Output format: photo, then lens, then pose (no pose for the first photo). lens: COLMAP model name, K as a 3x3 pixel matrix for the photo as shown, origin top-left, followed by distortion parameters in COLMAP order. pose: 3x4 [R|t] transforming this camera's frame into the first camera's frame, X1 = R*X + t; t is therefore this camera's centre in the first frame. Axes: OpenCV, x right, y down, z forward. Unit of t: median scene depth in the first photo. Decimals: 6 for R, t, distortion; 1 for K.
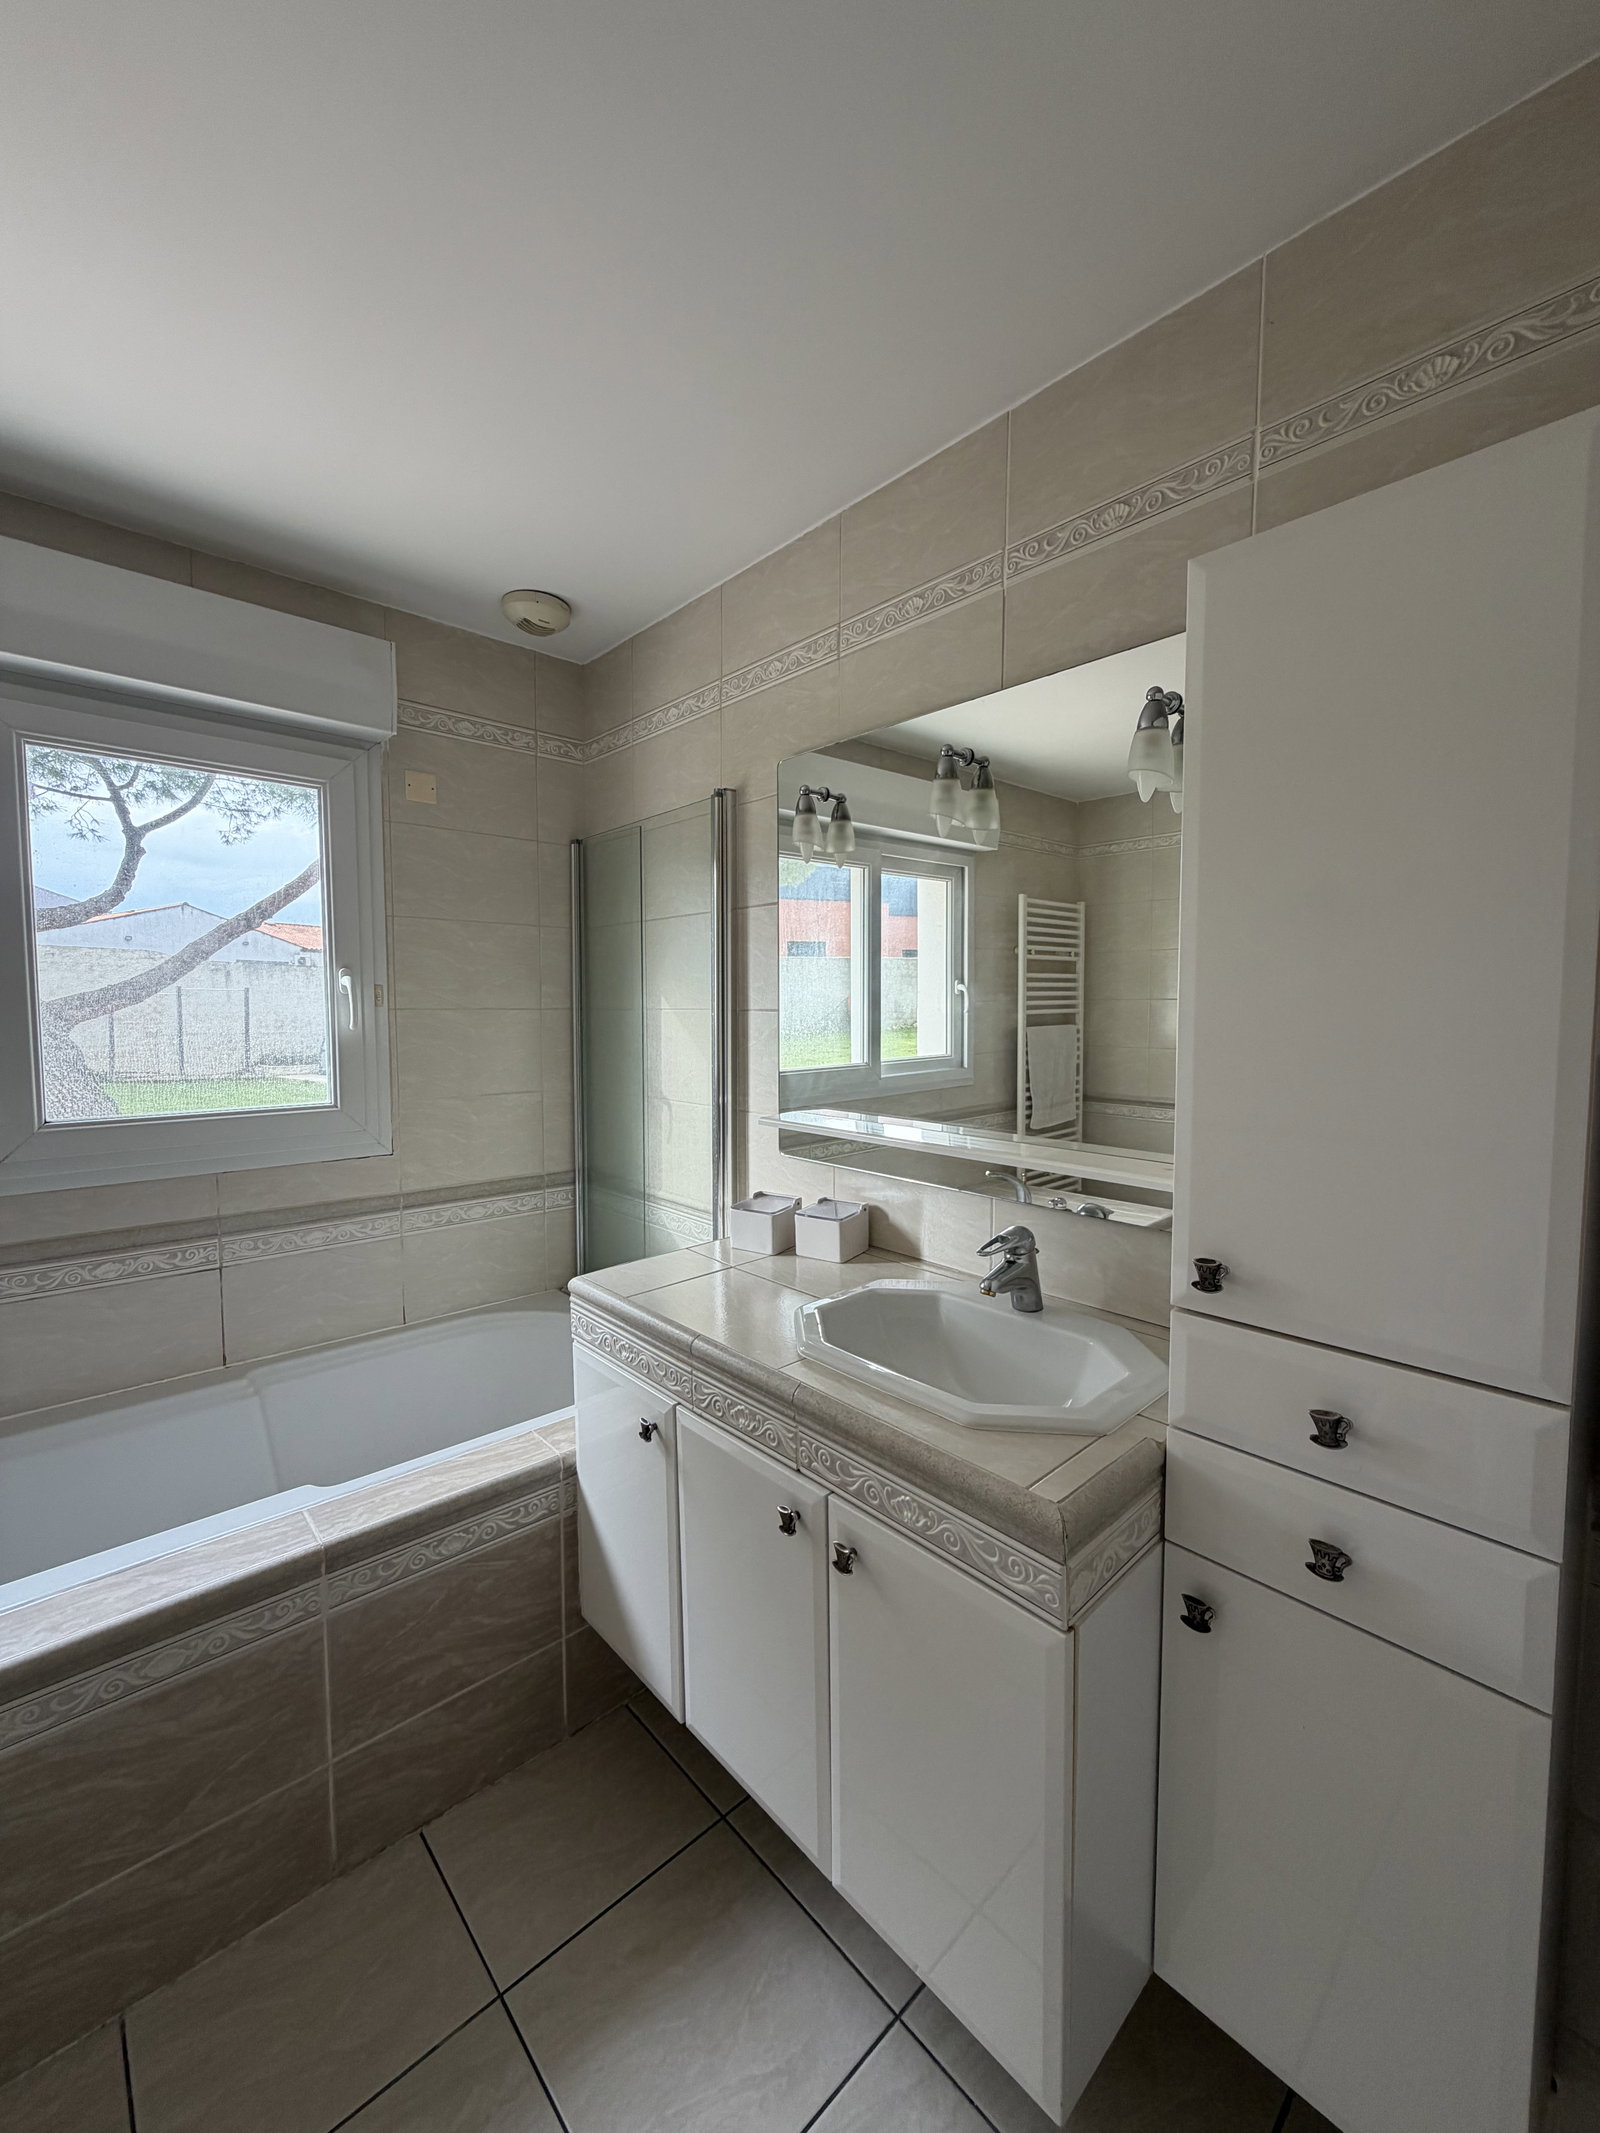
lens RADIAL K [[846.7, 0, 801.7], [0, 846.7, 1062.3], [0, 0, 1]] dist [0.000204, -0.000061]
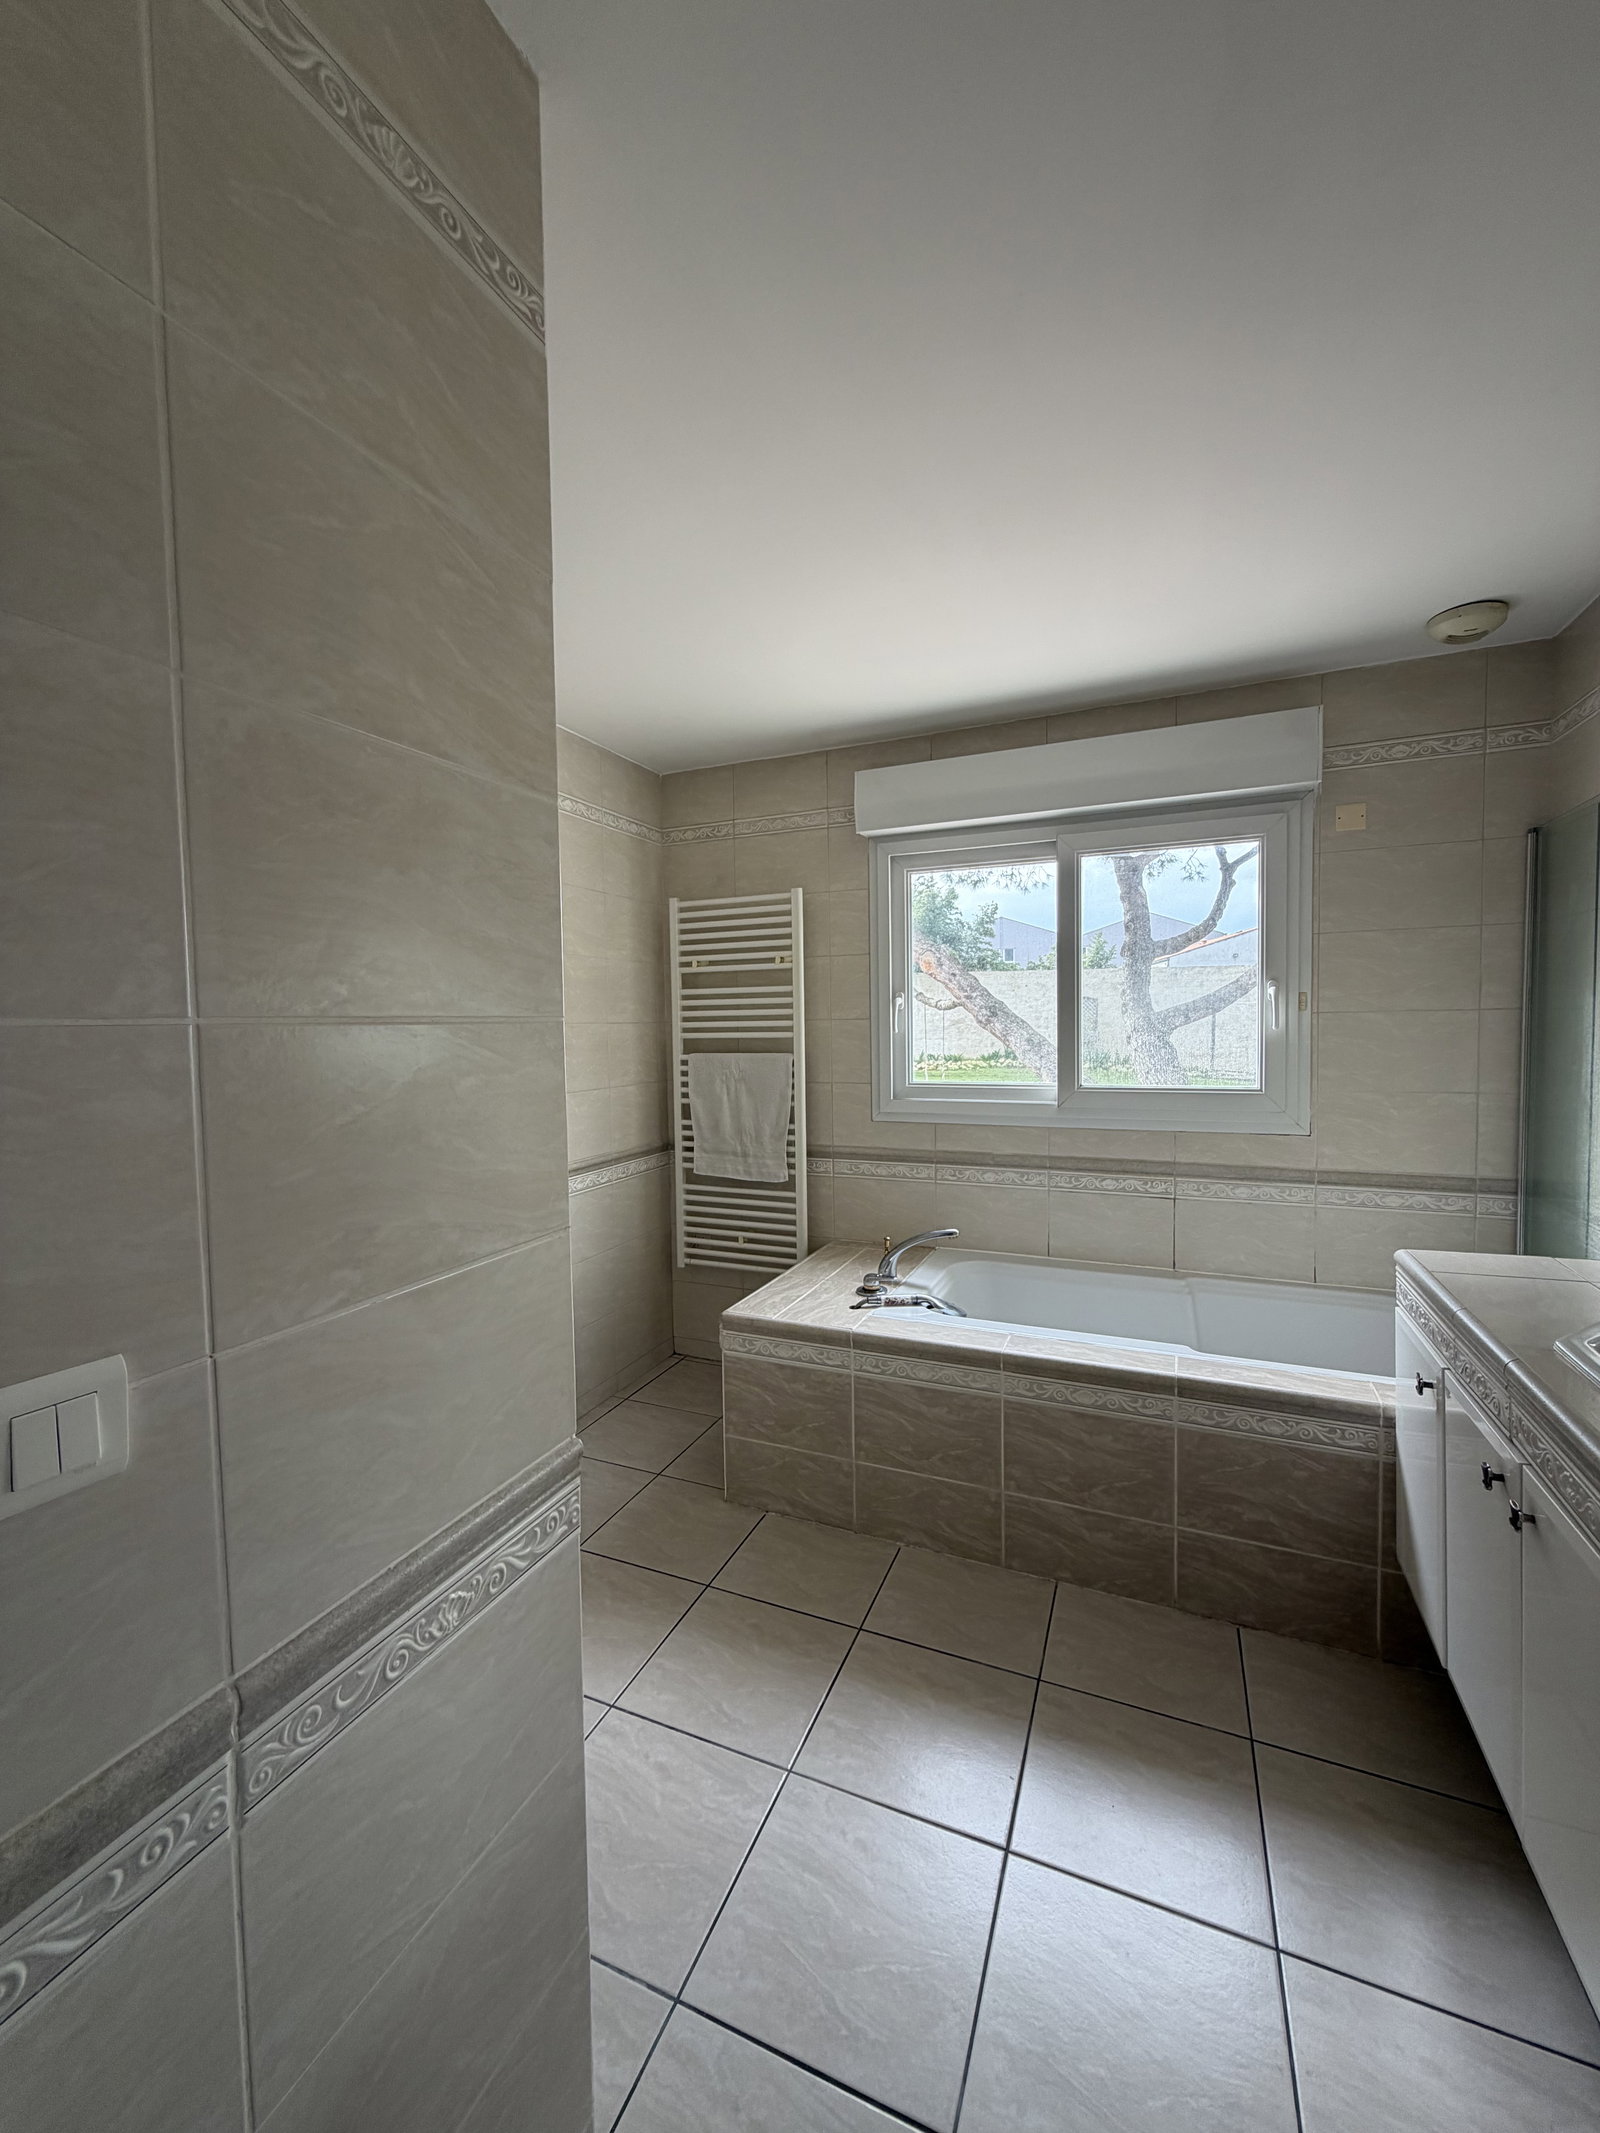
lens RADIAL K [[846.7, 0, 801.7], [0, 846.7, 1062.3], [0, 0, 1]] dist [0.000204, -0.000061]
pose [[0.409941, 0.033828, -0.911485, 0.410041], [-0.040466, 0.999003, 0.018876, 0.017980], [0.911214, 0.029146, 0.410901, -0.182572]]
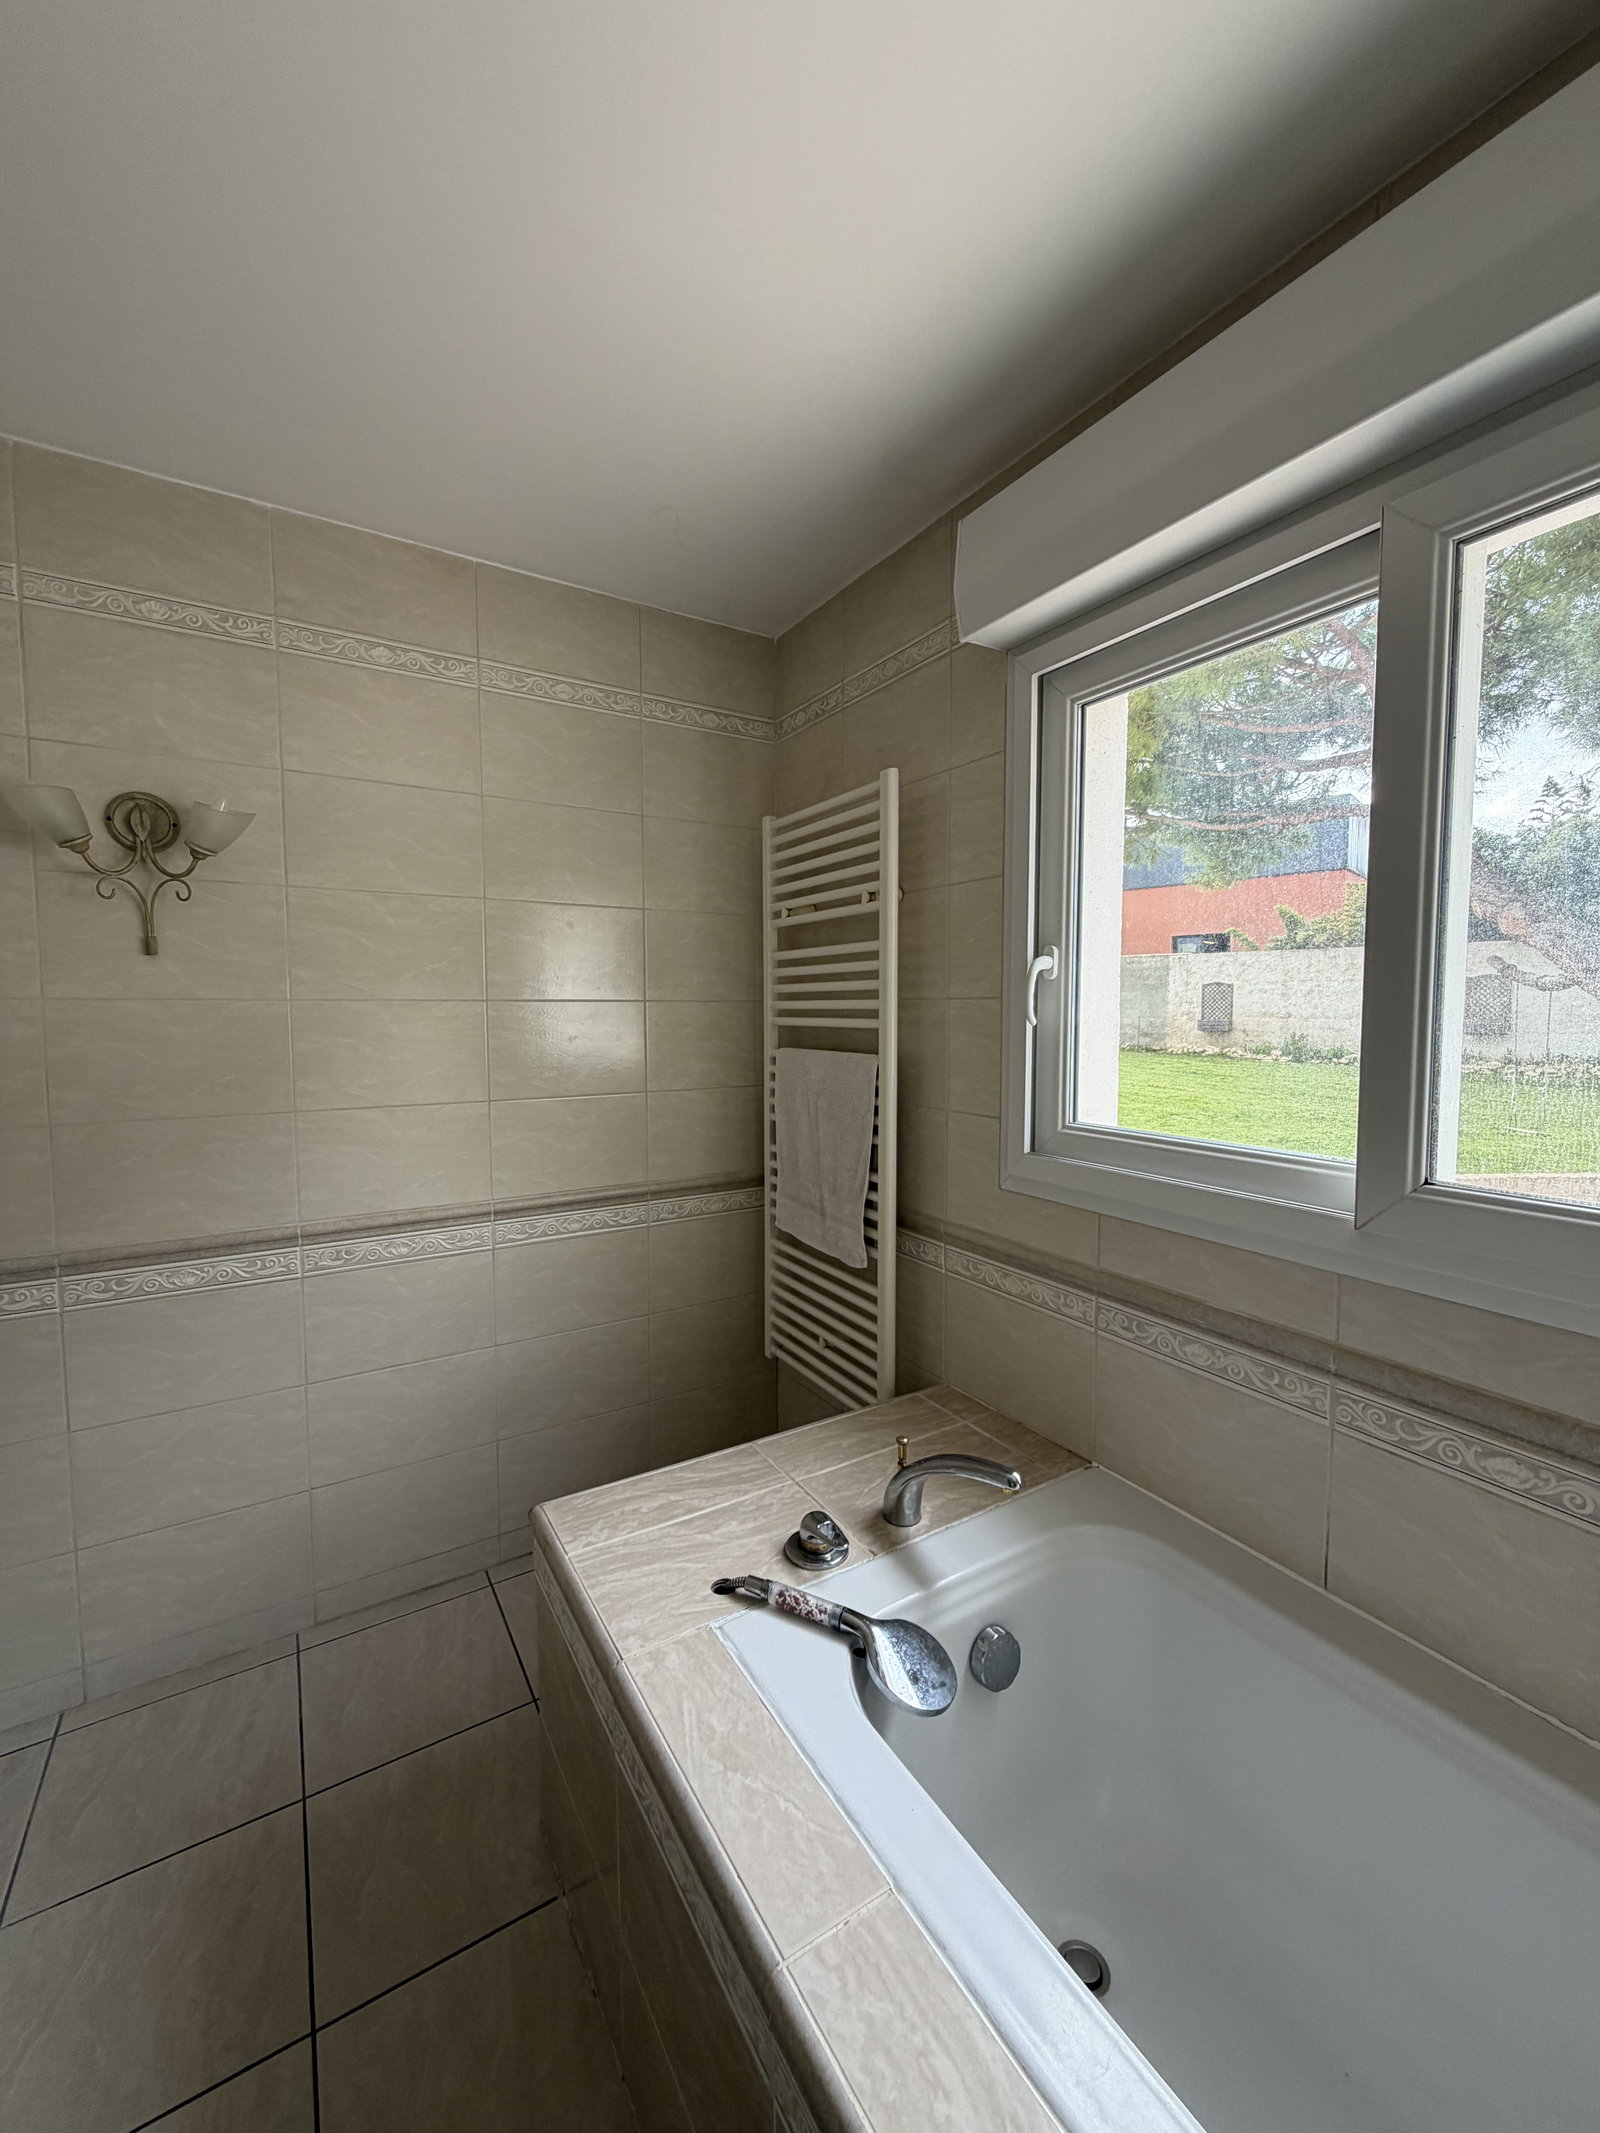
lens RADIAL K [[844.3, 0, 802.9], [0, 844.3, 1060.8], [0, 0, 1]] dist [0.000769, -0.000197]
pose [[-0.184834, 0.059958, -0.980939, -0.241730], [-0.061845, 0.995449, 0.072499, -0.035044], [0.980822, 0.074066, -0.180285, 0.718094]]
